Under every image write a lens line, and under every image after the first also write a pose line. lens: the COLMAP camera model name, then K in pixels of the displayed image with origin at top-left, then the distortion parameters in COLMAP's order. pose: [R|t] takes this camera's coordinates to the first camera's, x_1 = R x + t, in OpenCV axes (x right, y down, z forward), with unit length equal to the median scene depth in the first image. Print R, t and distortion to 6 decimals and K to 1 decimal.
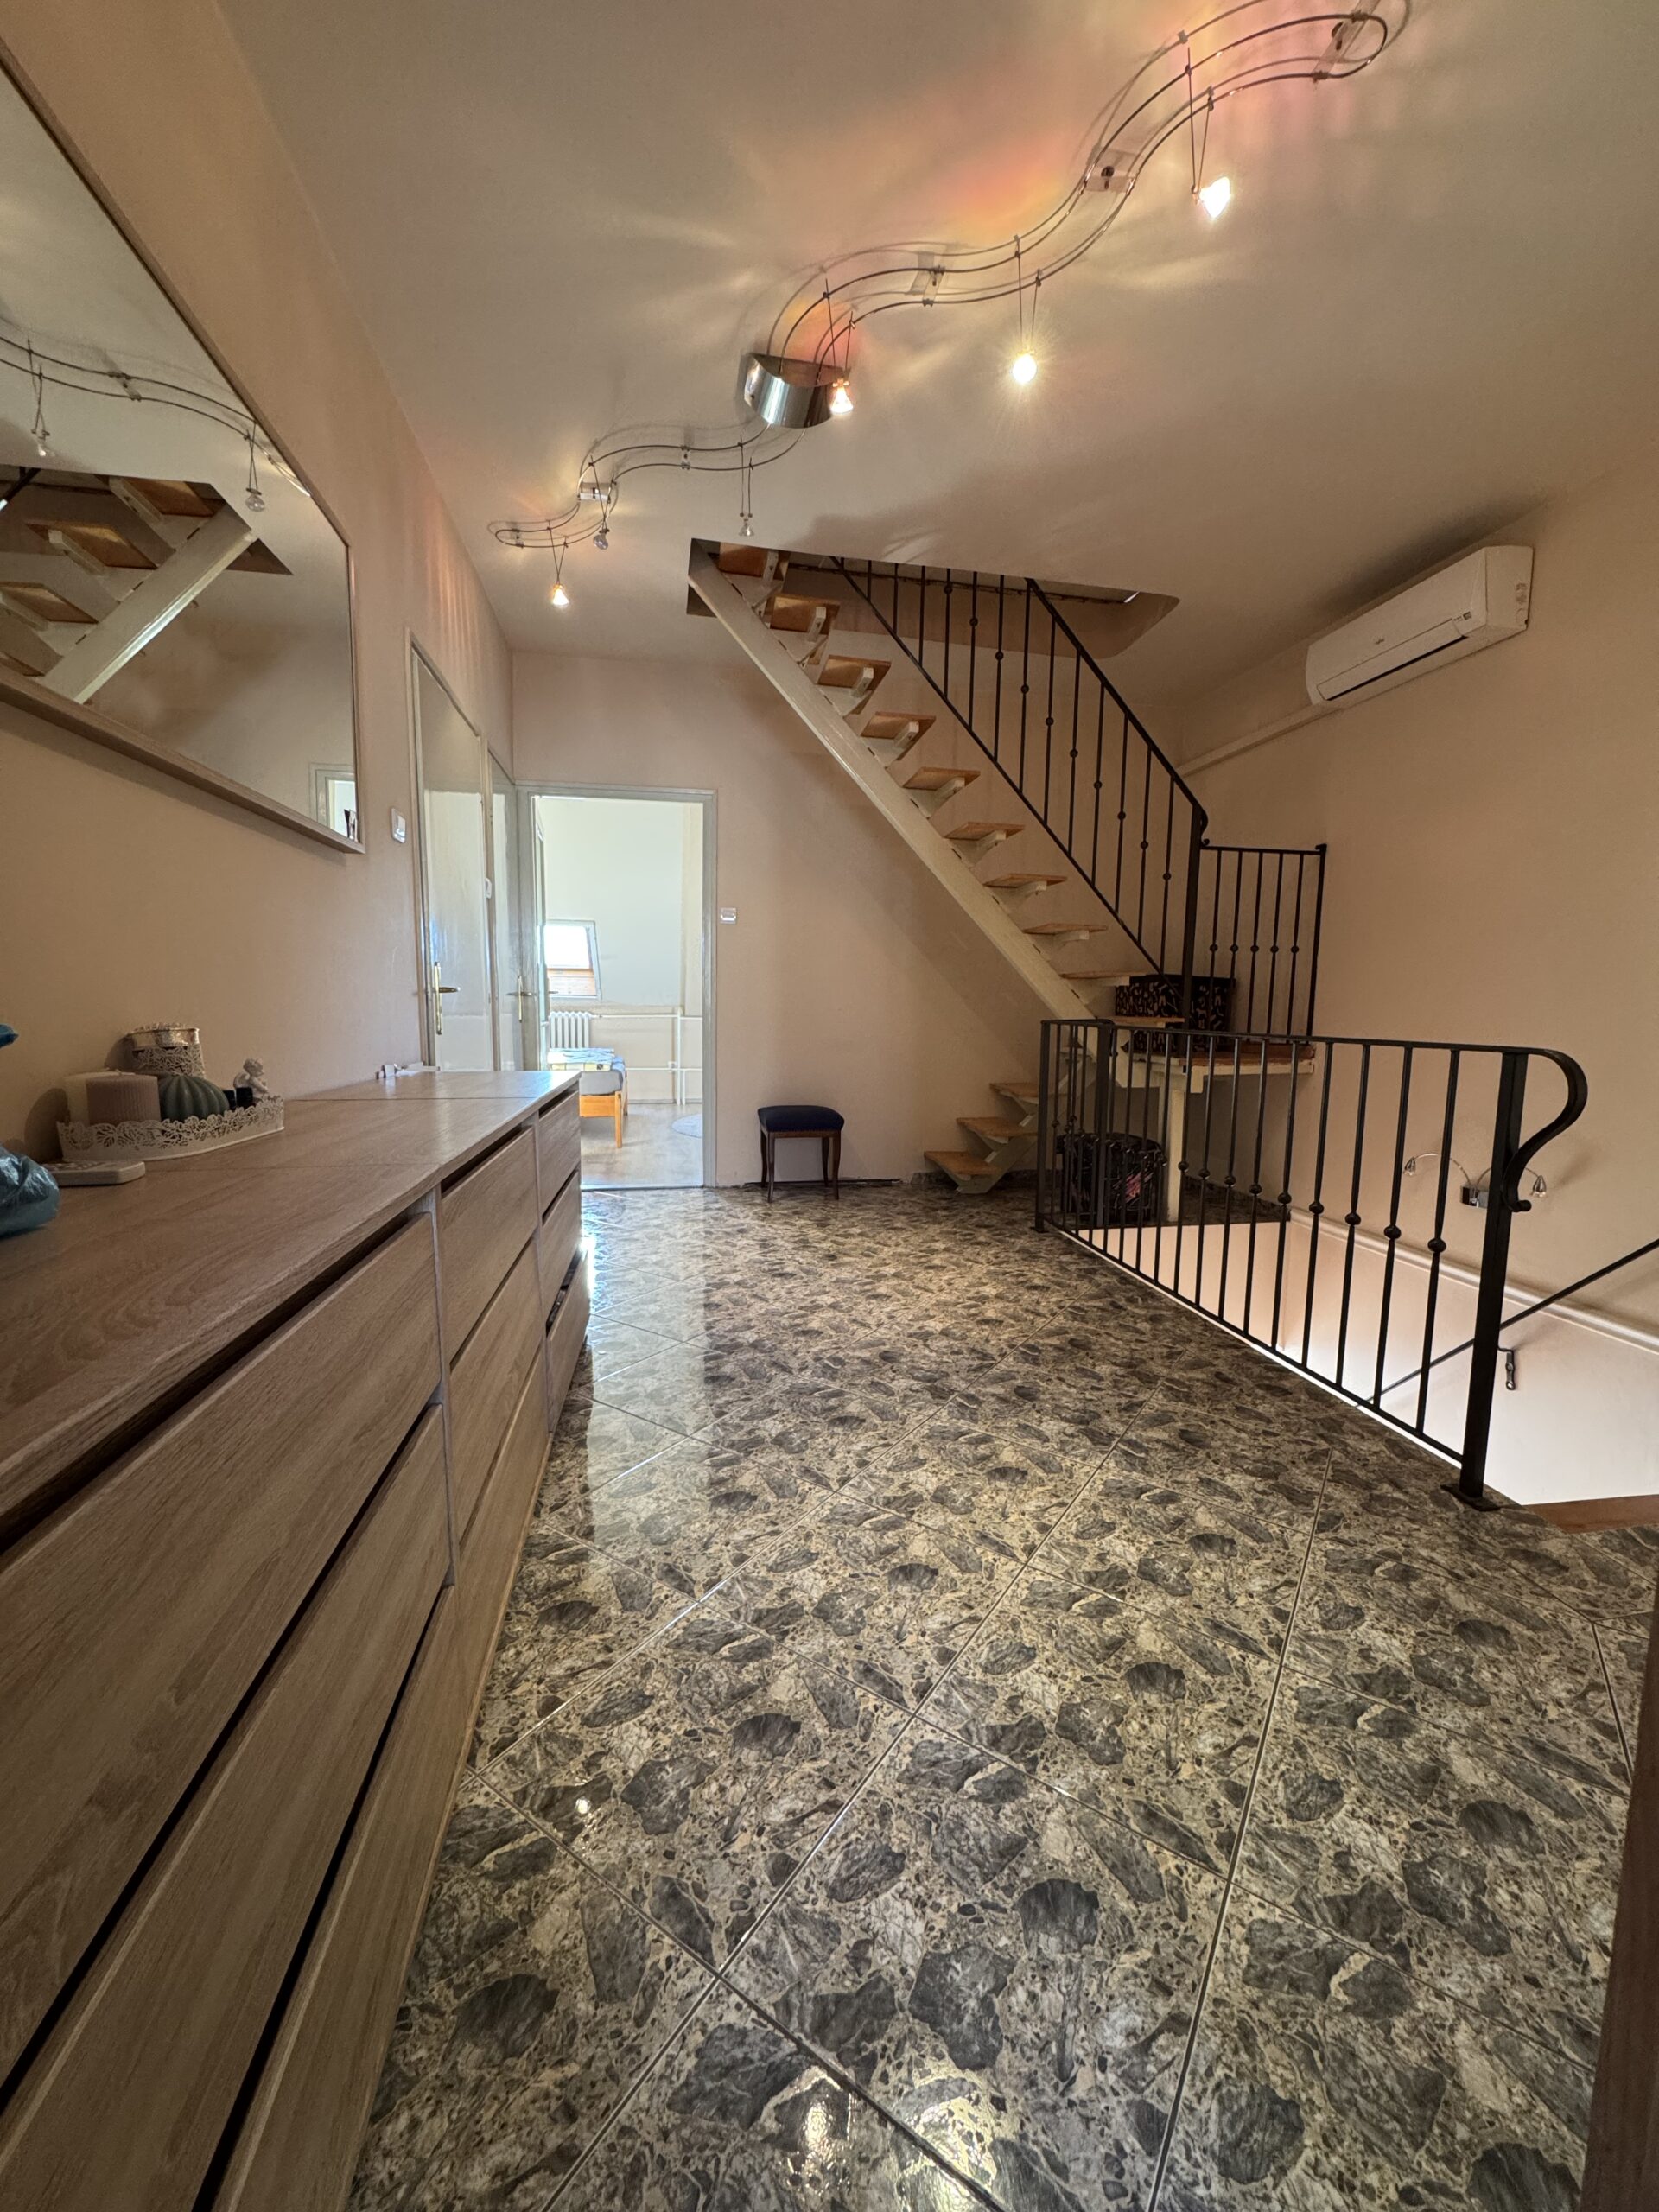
lens RADIAL K [[880.3, 0, 838.7], [0, 880.3, 1106.4], [0, 0, 1]] dist [-0.006321, 0.000966]
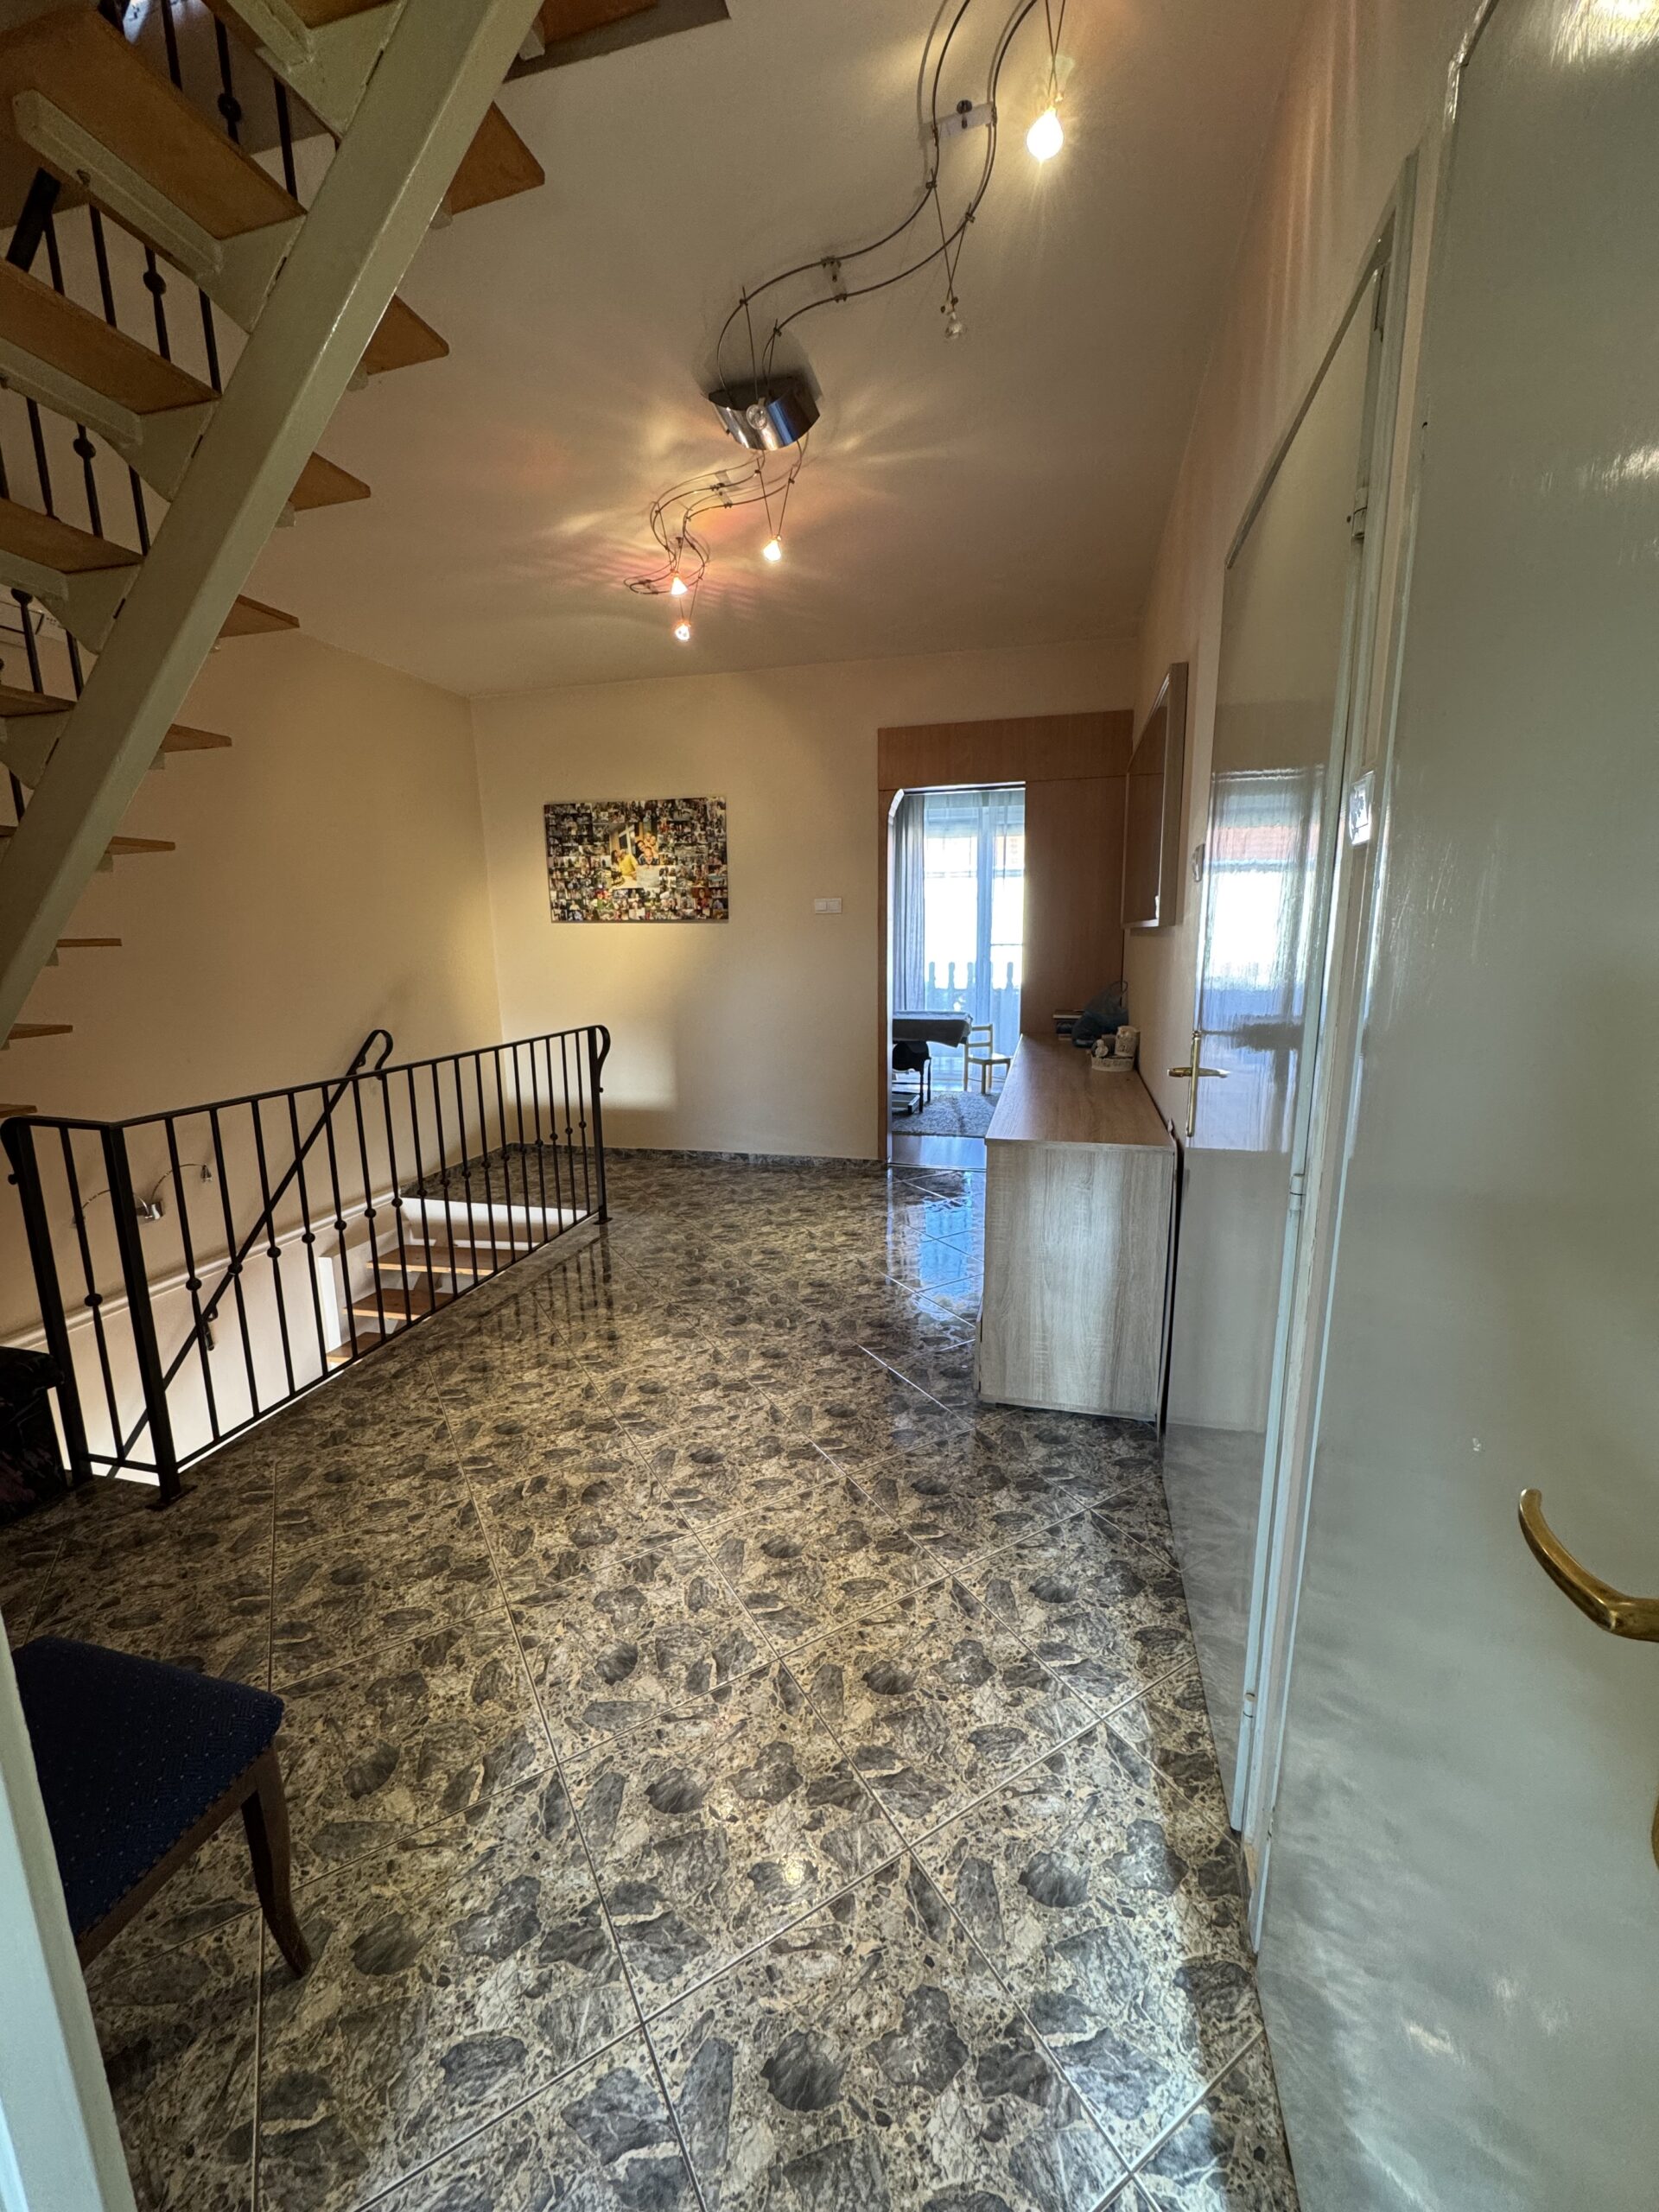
lens RADIAL K [[880.3, 0, 834.2], [0, 880.3, 1106.5], [0, 0, 1]] dist [-0.006321, 0.000966]
pose [[-0.909676, -0.076218, 0.408265, -0.505216], [0.053404, 0.953389, 0.296979, -0.331931], [-0.411871, 0.291958, -0.863205, 1.785129]]
